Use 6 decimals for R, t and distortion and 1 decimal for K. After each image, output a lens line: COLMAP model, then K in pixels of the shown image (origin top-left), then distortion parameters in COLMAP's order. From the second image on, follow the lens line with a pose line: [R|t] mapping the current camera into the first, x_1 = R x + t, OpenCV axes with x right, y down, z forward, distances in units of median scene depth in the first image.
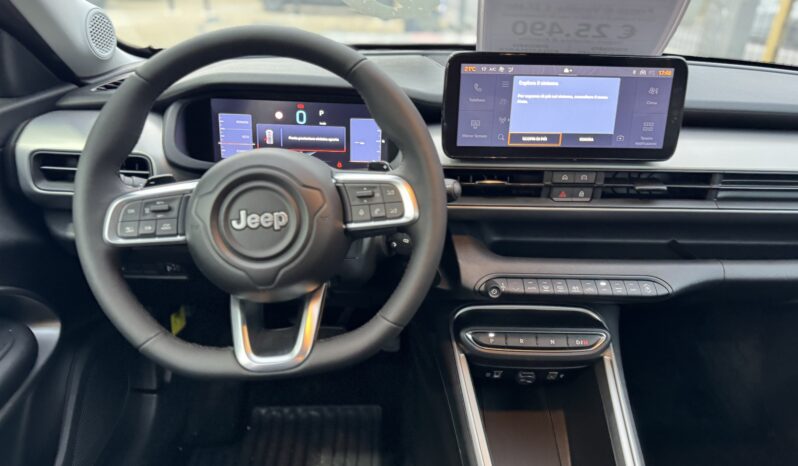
lens RADIAL K [[551.0, 0, 426.1], [0, 551.0, 227.6], [0, 0, 1]] dist [0.016282, -0.007928]
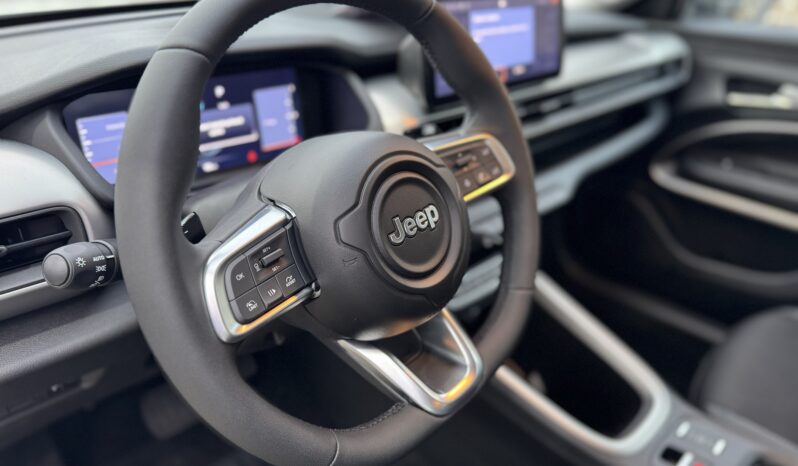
lens RADIAL K [[568.4, 0, 414.9], [0, 568.4, 248.3], [0, 0, 1]] dist [-0.034161, 0.002896]
pose [[0.719246, -0.332502, 0.610022, -0.617585], [0.269340, 0.942820, 0.196334, -0.105267], [-0.640422, 0.023090, 0.767676, 0.314273]]
